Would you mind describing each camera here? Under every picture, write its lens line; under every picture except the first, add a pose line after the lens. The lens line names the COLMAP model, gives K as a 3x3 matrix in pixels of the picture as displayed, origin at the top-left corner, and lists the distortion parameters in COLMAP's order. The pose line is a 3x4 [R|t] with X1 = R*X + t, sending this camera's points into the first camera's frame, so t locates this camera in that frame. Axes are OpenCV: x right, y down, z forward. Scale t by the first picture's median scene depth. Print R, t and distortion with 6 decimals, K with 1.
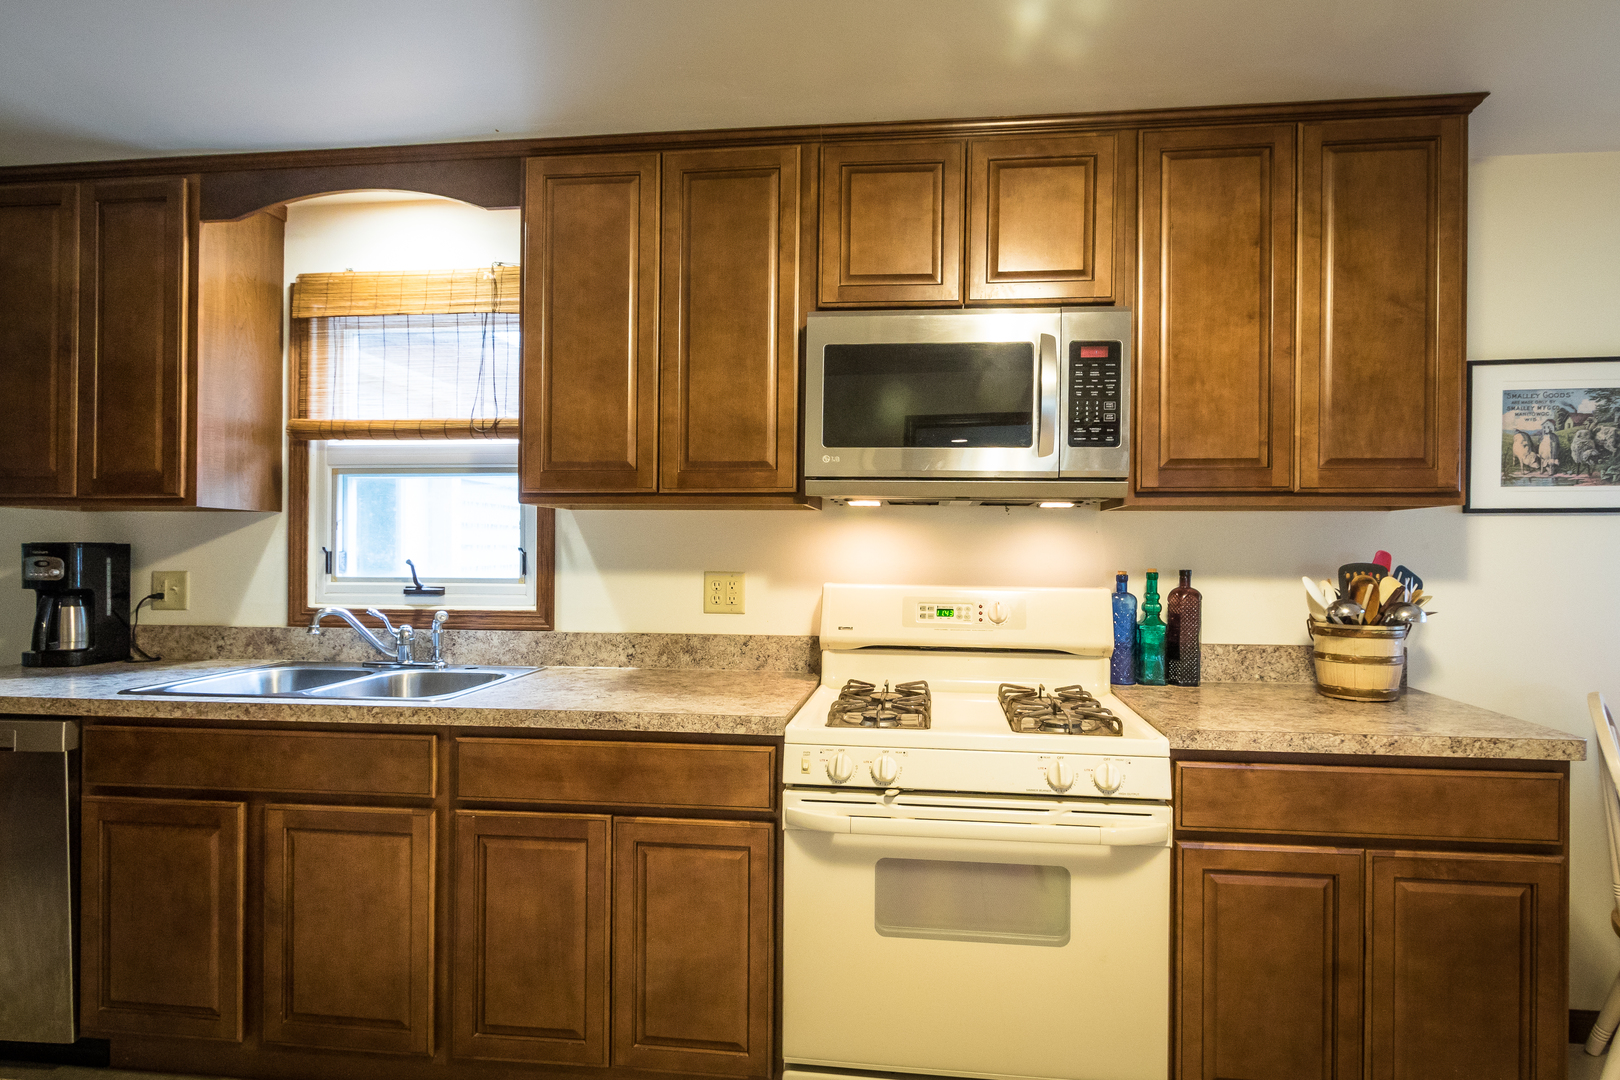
lens RADIAL K [[804.9, 0, 810.2], [0, 804.9, 549.6], [0, 0, 1]] dist [0.001046, 0.000705]
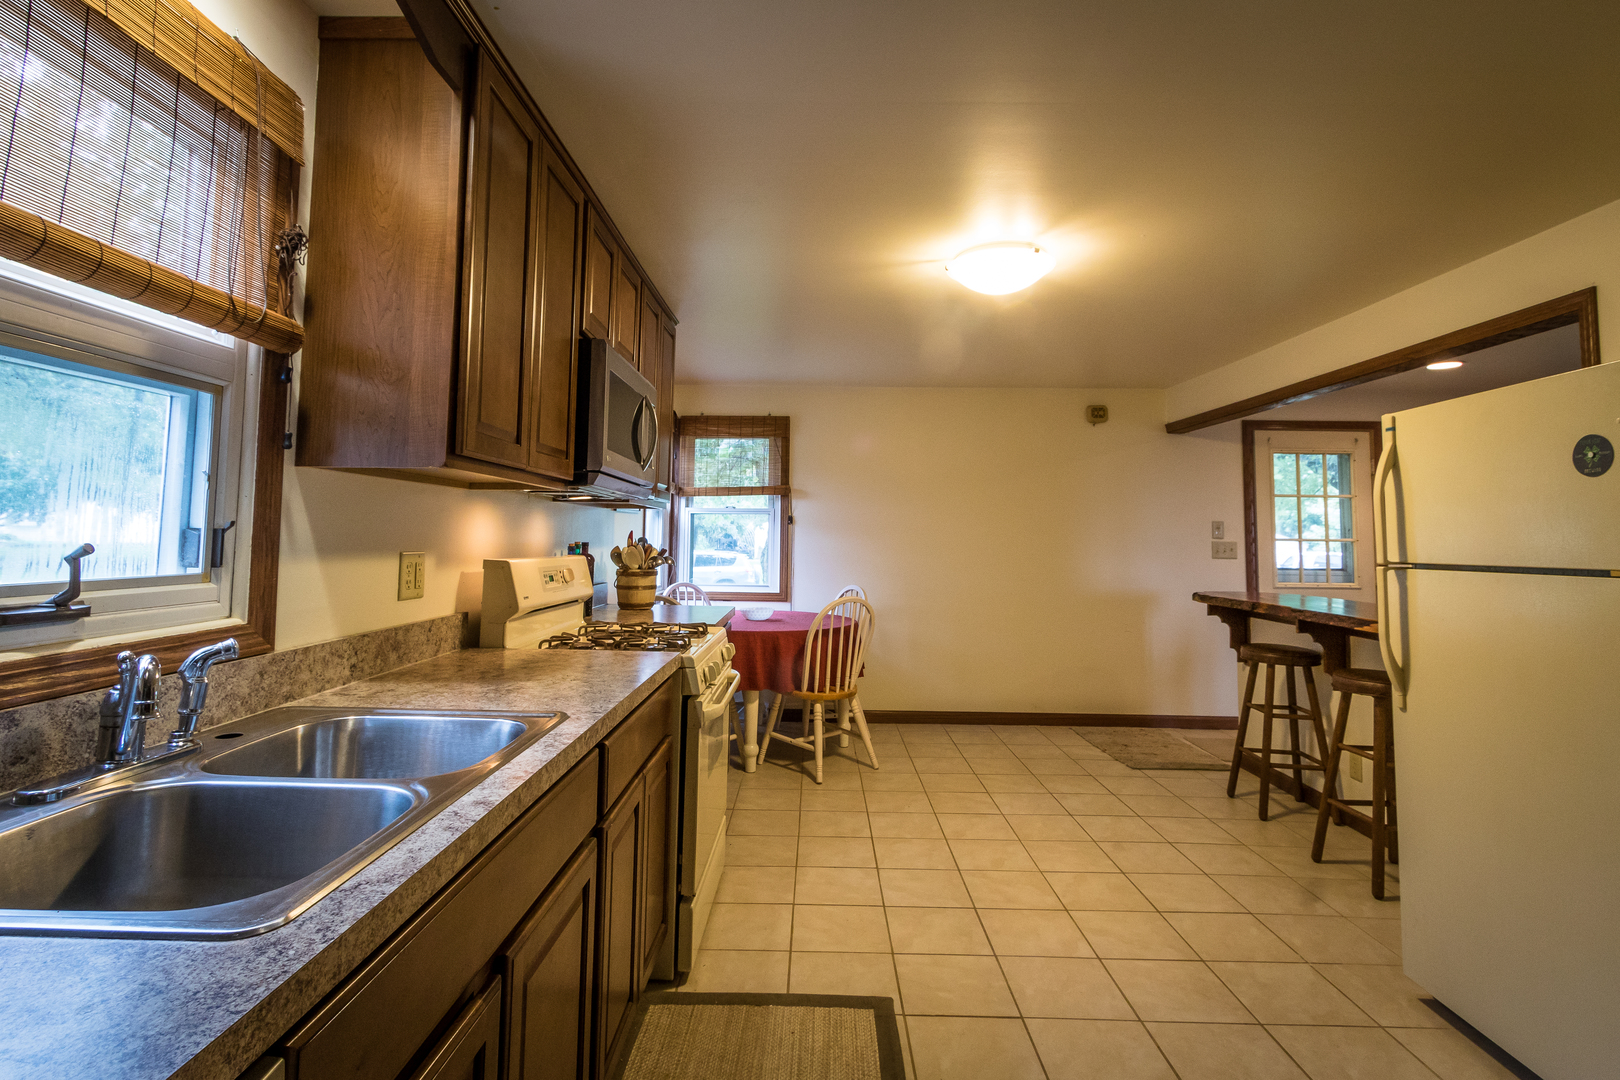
lens RADIAL K [[810.9, 0, 807.2], [0, 810.9, 479.1], [0, 0, 1]] dist [-0.000386, -0.000507]
pose [[-0.099737, 0.061072, 0.993138, -1.153840], [-0.014205, 0.997925, -0.062793, -0.001940], [-0.994912, -0.020371, -0.098662, 0.733873]]
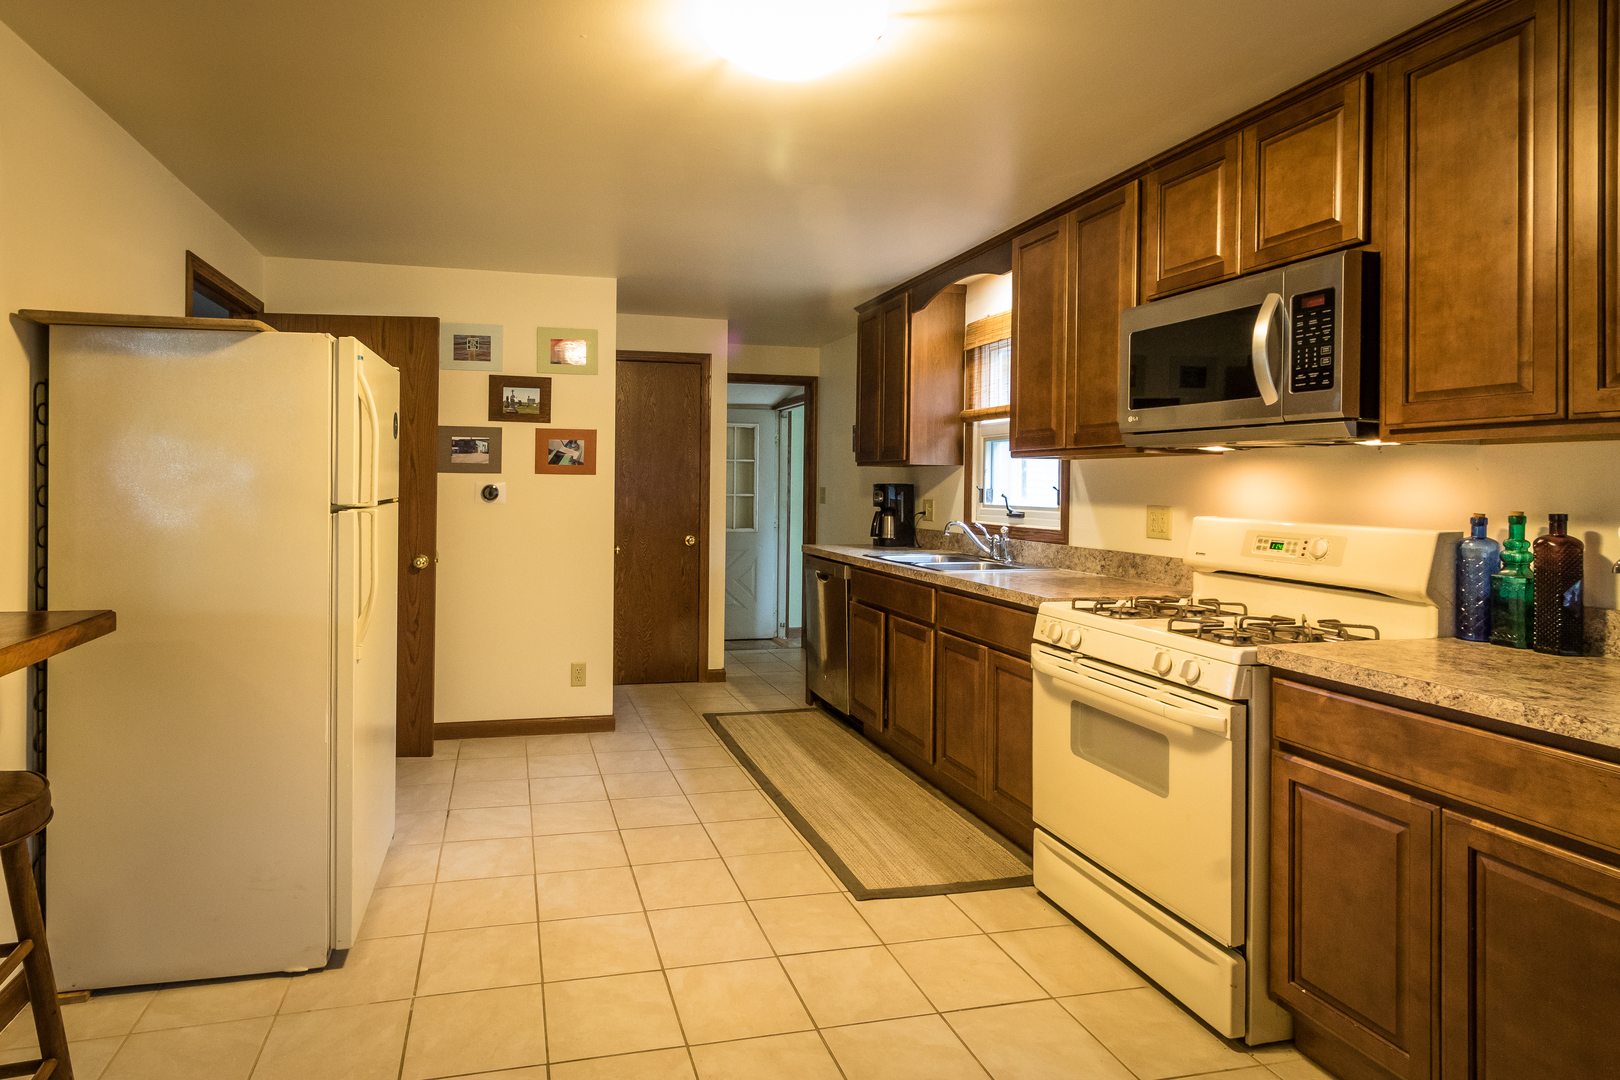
lens RADIAL K [[810.9, 0, 807.2], [0, 810.9, 479.1], [0, 0, 1]] dist [-0.000386, -0.000507]
pose [[0.442298, -0.007185, -0.896839, 0.875701], [-0.006962, 0.999910, -0.011444, 0.004622], [0.896841, 0.011305, 0.442208, -0.058285]]
